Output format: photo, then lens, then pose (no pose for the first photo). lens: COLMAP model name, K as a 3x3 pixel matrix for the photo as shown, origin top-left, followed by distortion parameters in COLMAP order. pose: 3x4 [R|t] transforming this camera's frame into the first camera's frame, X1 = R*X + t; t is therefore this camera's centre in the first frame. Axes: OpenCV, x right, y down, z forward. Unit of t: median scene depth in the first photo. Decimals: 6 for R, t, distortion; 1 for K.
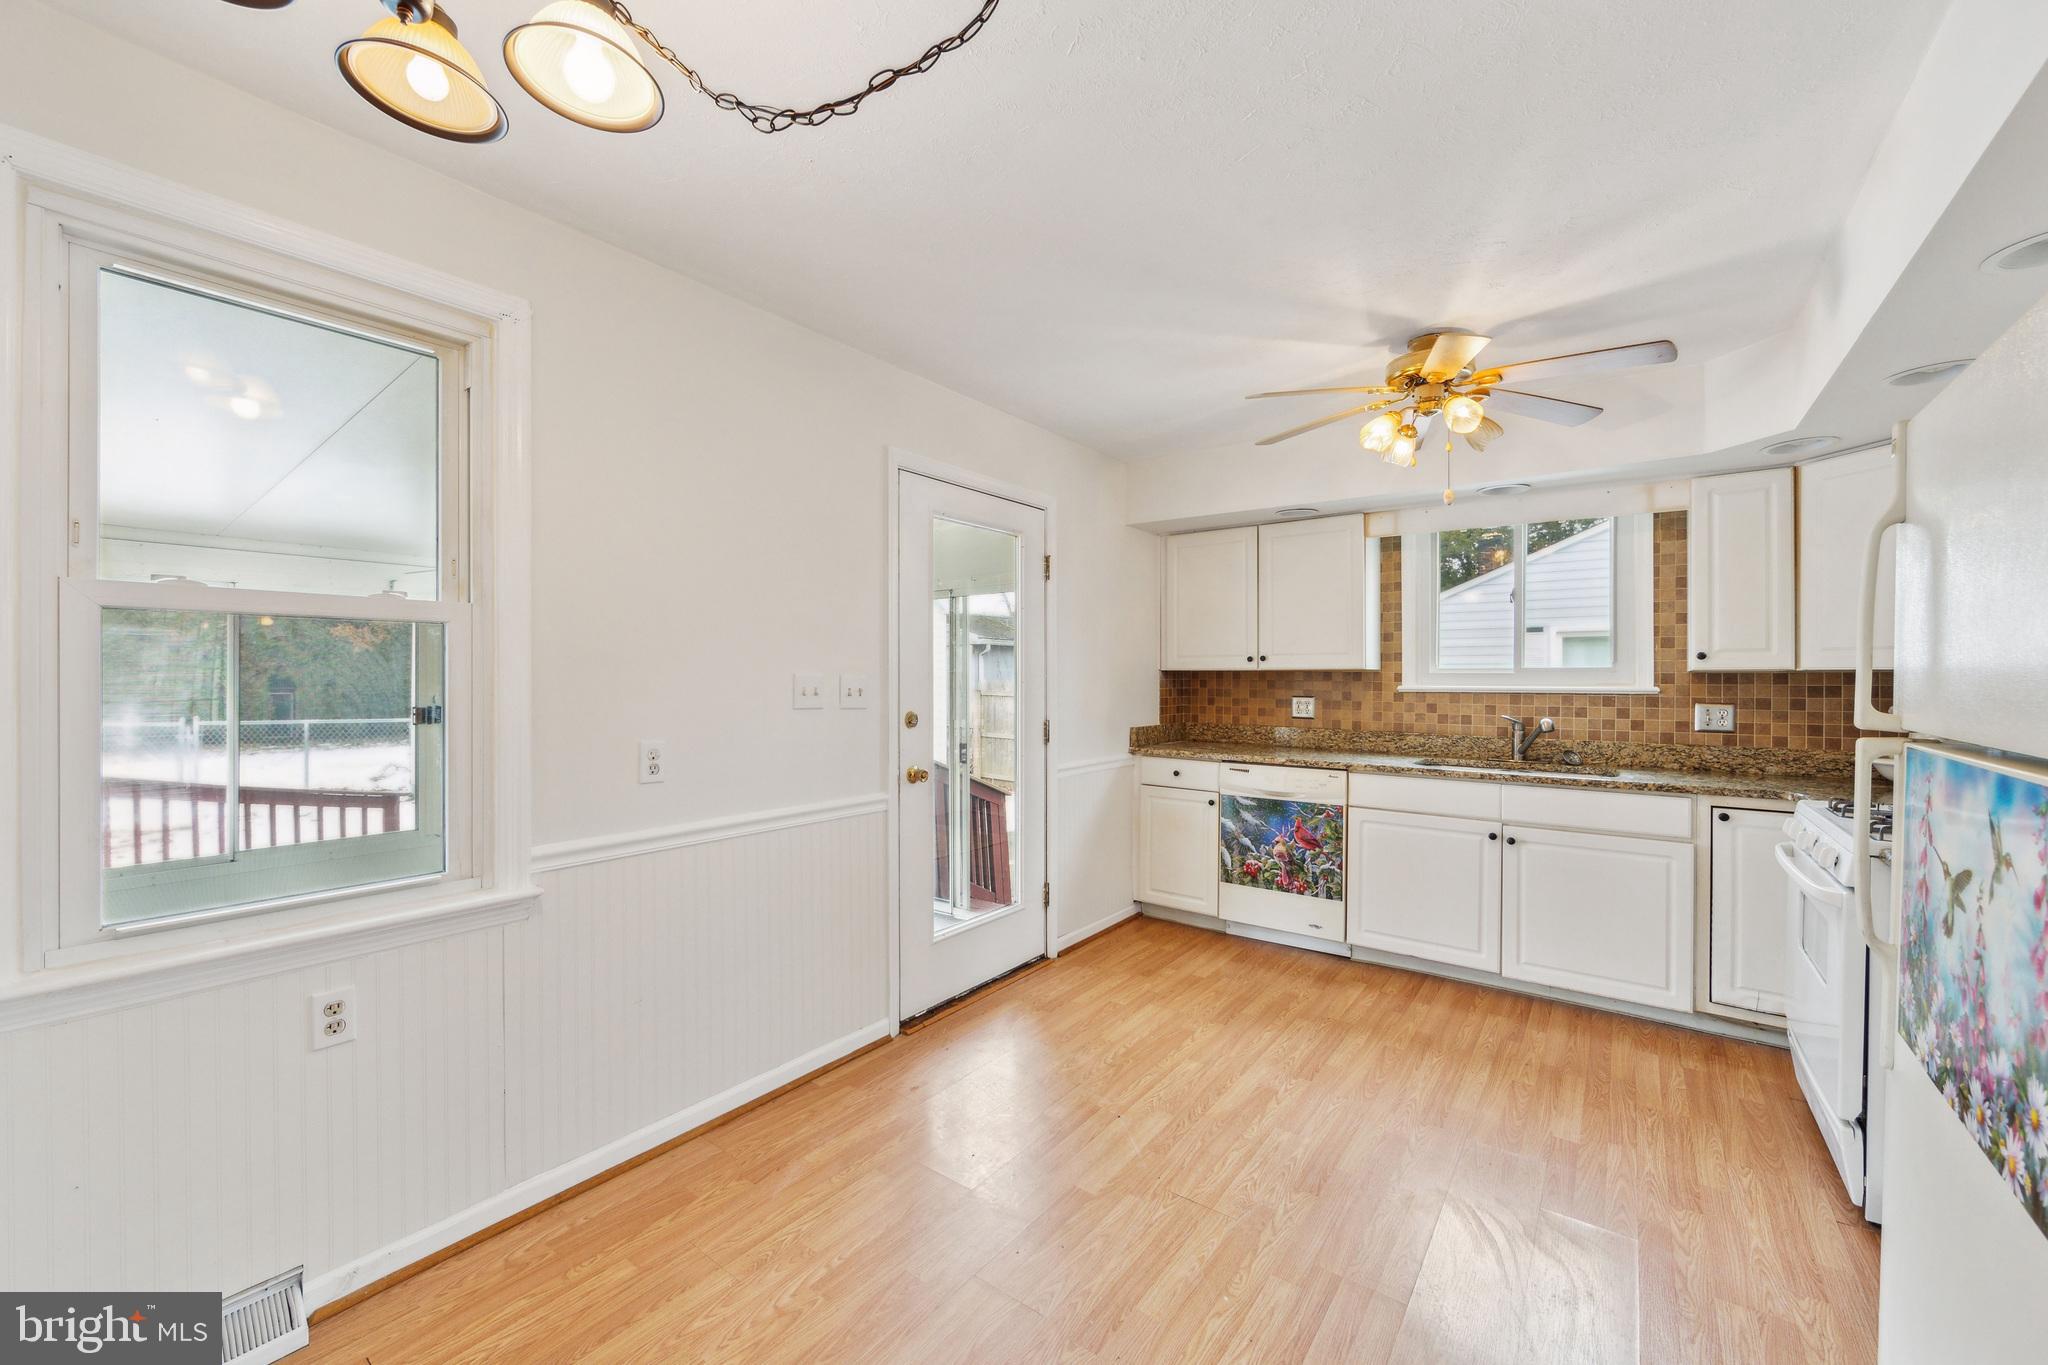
lens RADIAL K [[806.0, 0, 1024.0], [0, 806.0, 682.5], [0, 0, 1]] dist [-0.009620, -0.000027]
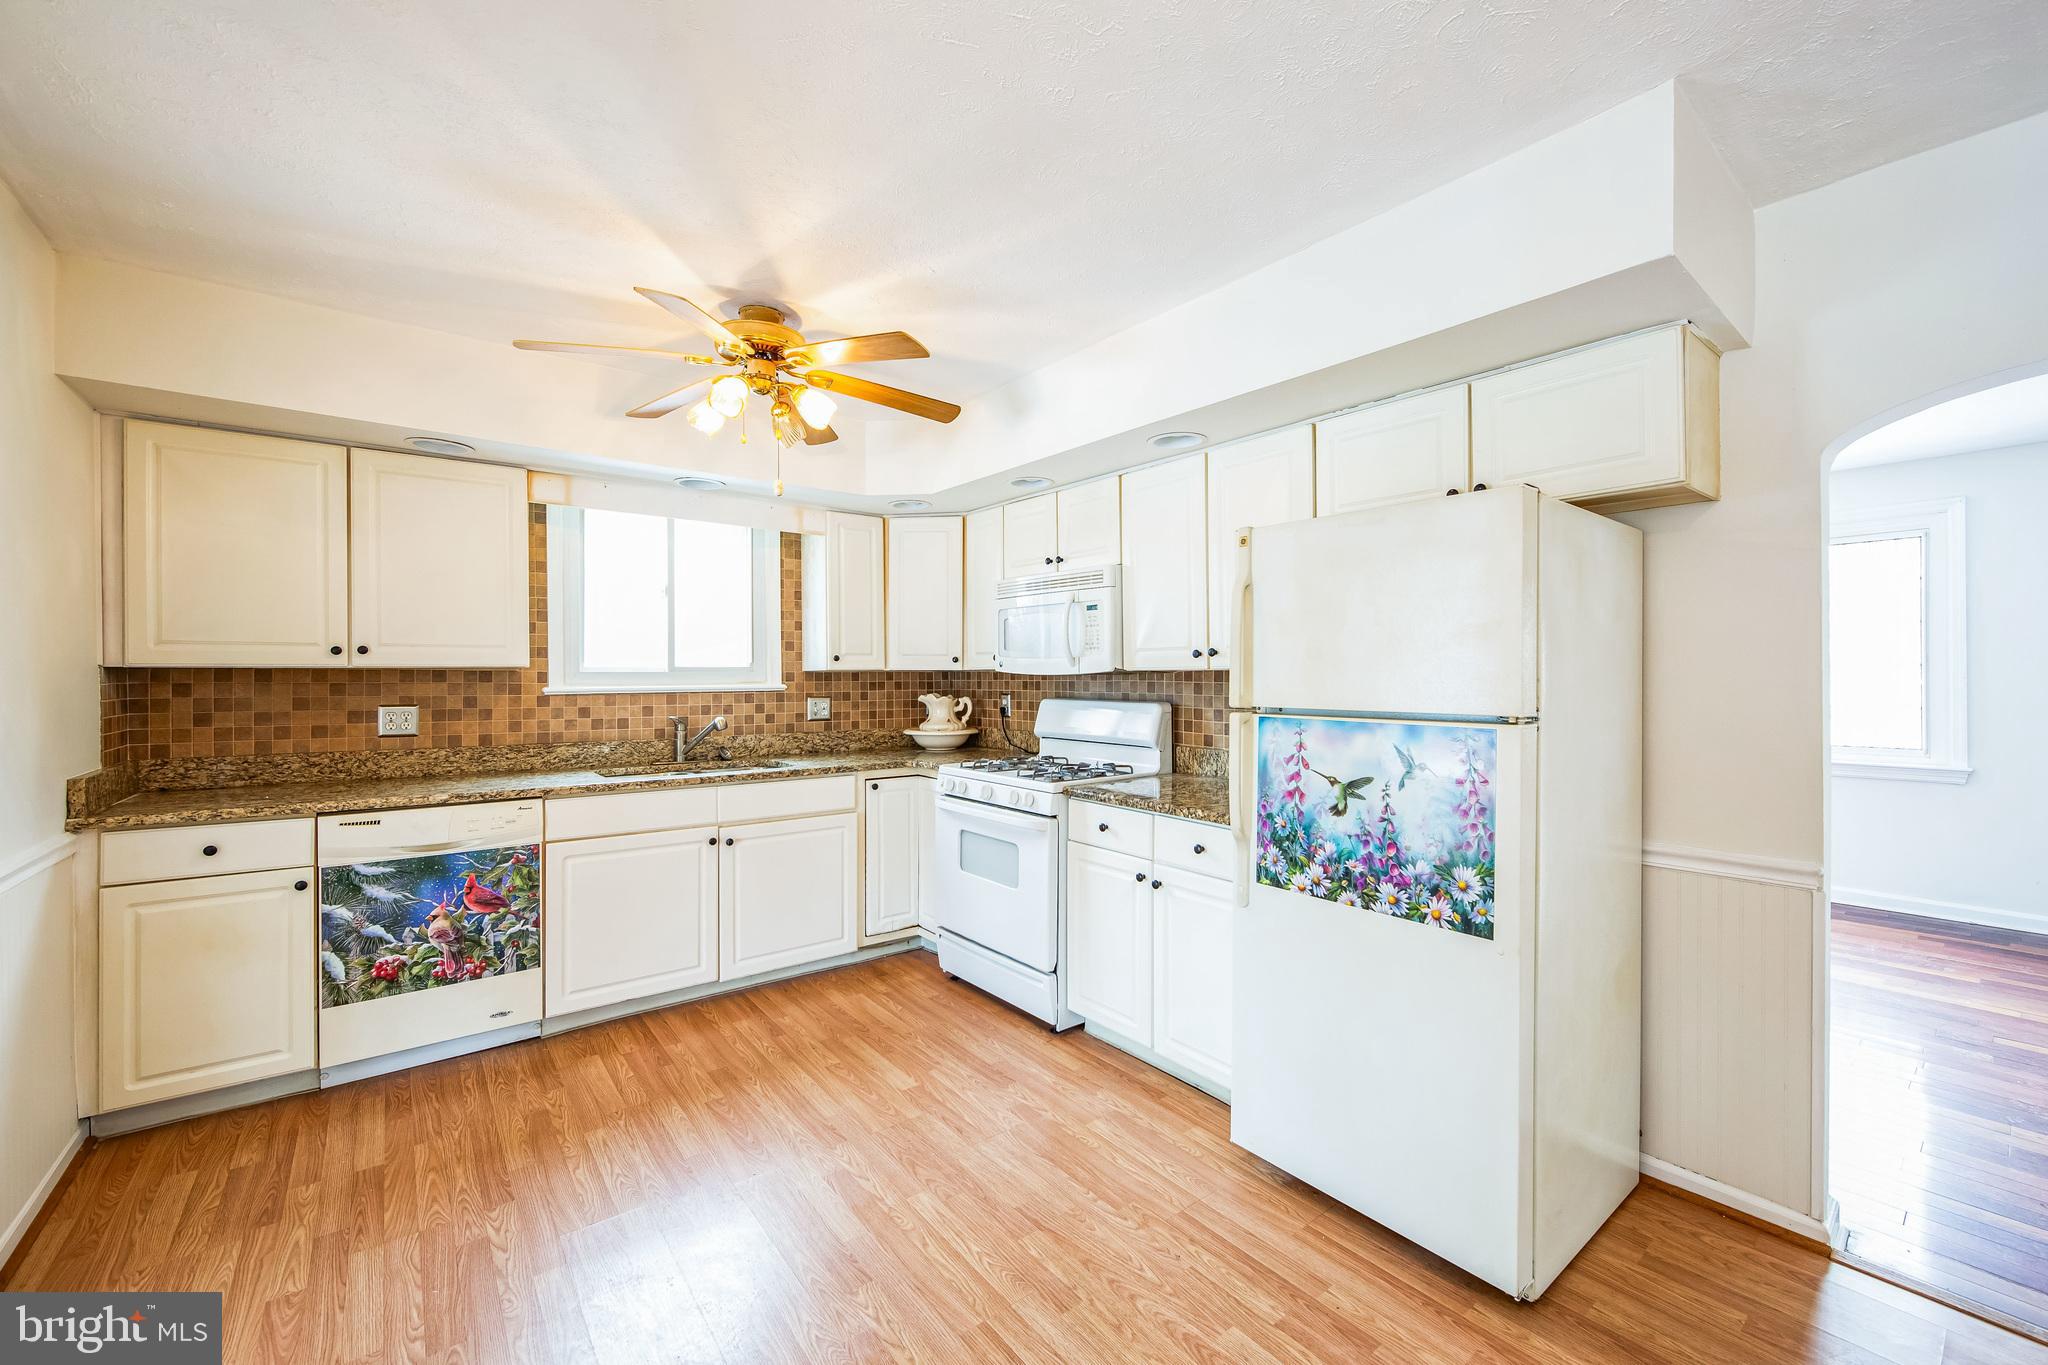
lens RADIAL K [[810.9, 0, 1044.5], [0, 810.9, 678.4], [0, 0, 1]] dist [-0.011741, -0.000102]
pose [[0.243801, -0.007427, 0.969797, -0.231093], [0.009645, 0.999940, 0.005233, -0.005050], [-0.969777, 0.008078, 0.243858, 0.329385]]
